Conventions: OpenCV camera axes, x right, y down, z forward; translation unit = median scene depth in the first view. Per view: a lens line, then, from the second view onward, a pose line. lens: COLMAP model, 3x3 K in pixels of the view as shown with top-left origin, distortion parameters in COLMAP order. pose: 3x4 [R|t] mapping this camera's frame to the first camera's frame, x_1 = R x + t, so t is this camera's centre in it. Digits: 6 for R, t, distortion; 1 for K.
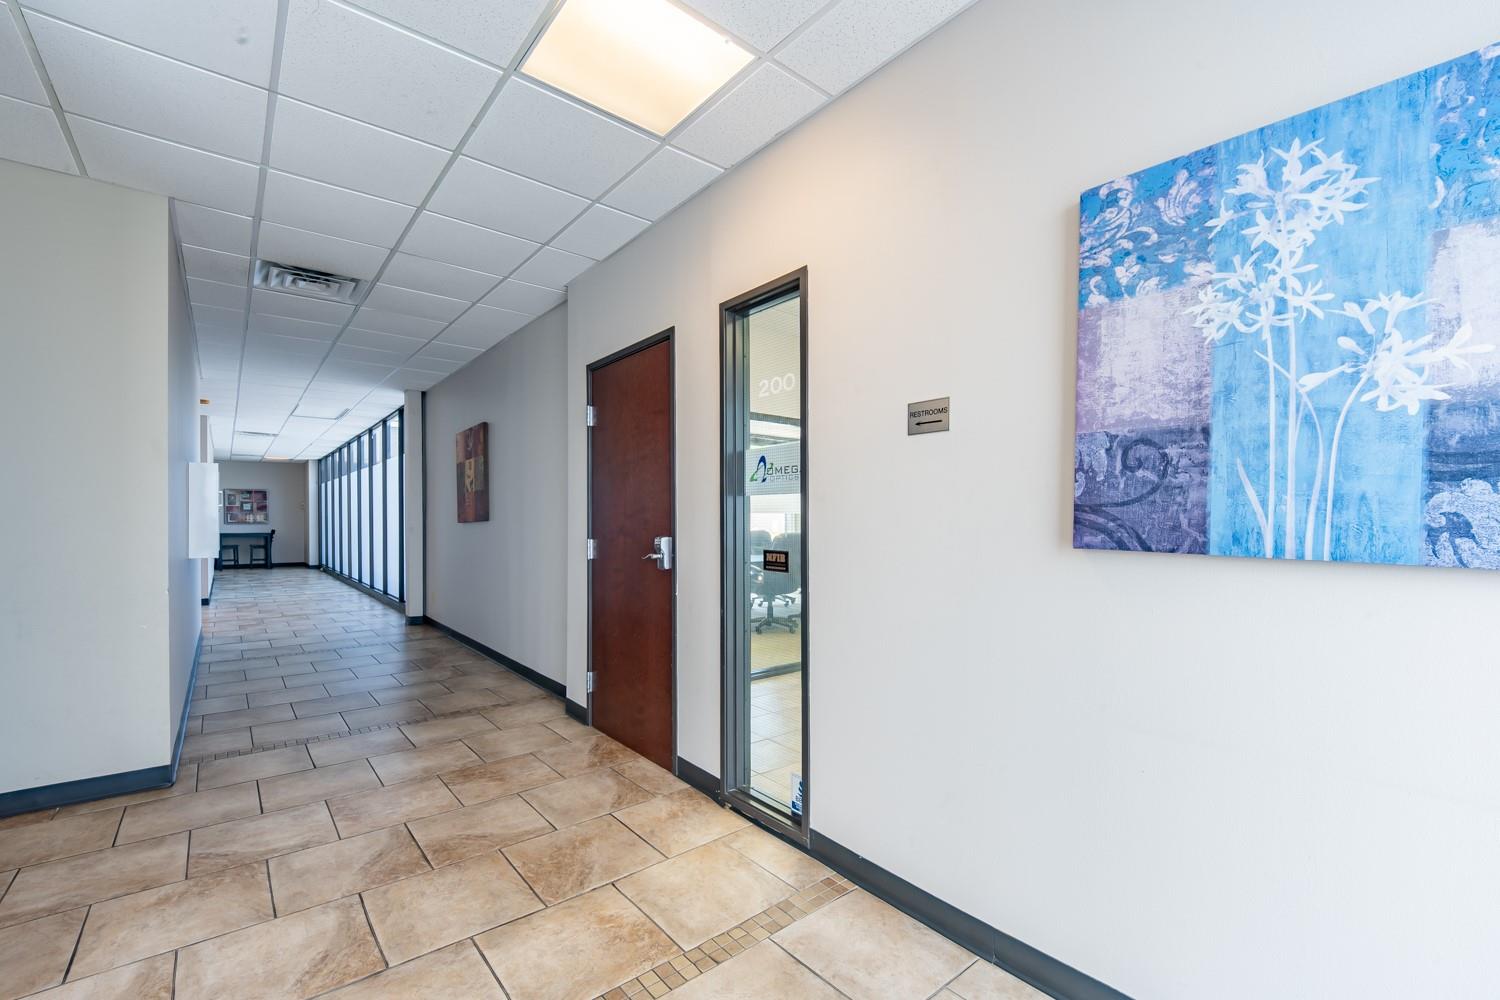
lens RADIAL K [[618.4, 0, 749.6], [0, 618.4, 502.5], [0, 0, 1]] dist [-0.001648, -0.006092]
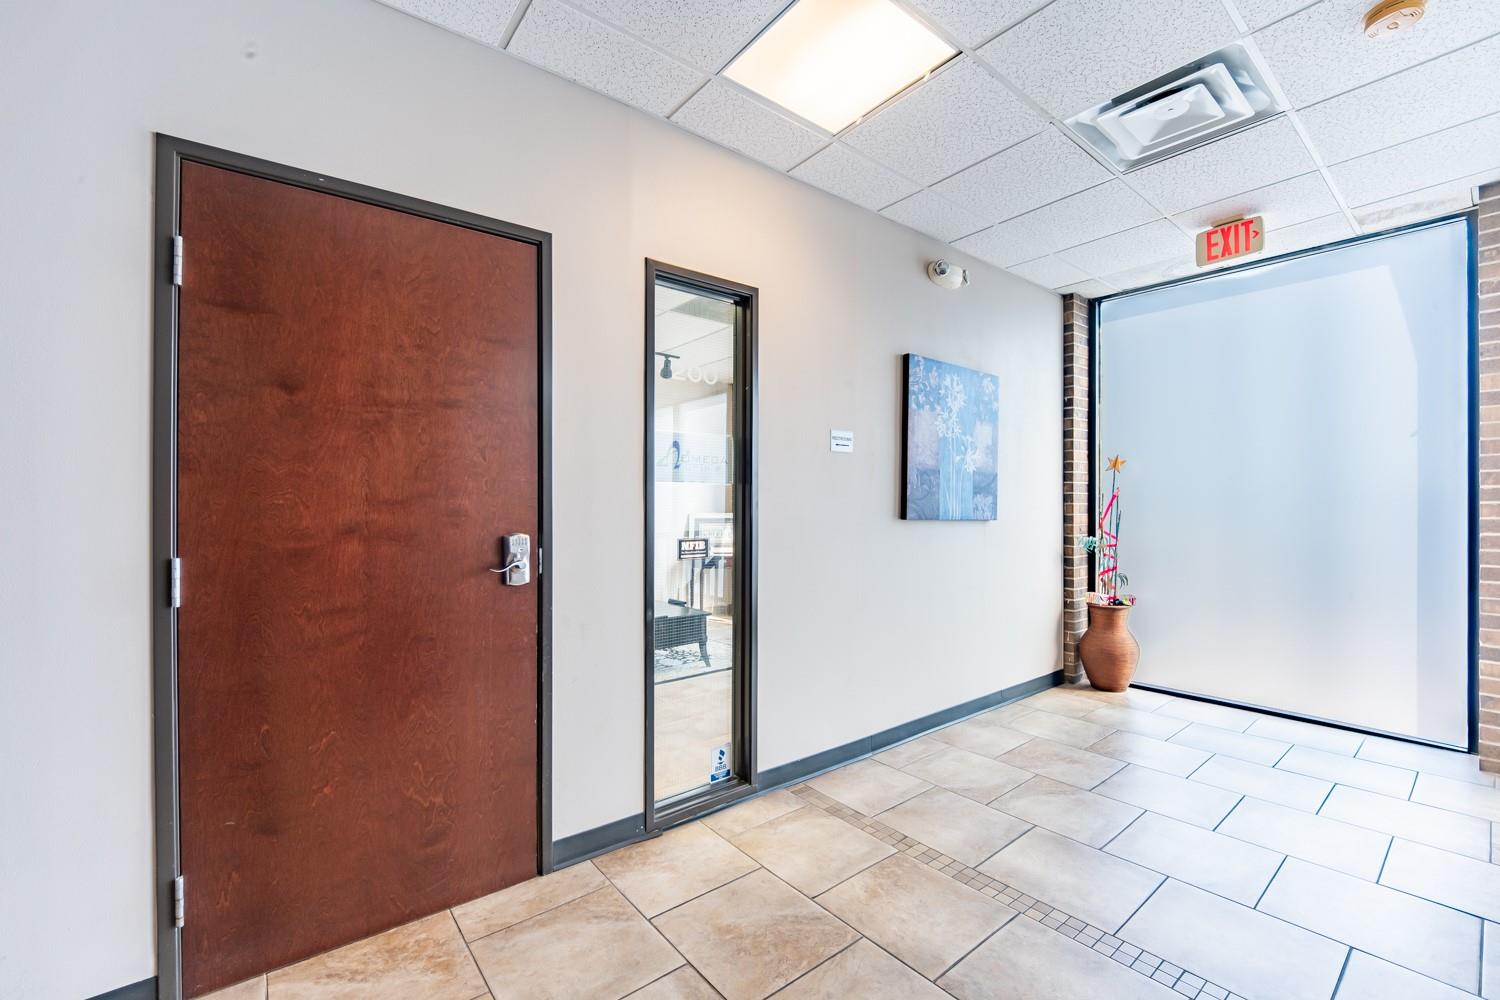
lens RADIAL K [[621.5, 0, 746.5], [0, 621.5, 483.0], [0, 0, 1]] dist [0.000900, -0.000059]
pose [[0.039932, 0.036113, 0.998550, -1.779642], [-0.022948, 0.999116, -0.035216, 0.039184], [-0.998939, -0.021509, 0.040725, 1.611134]]
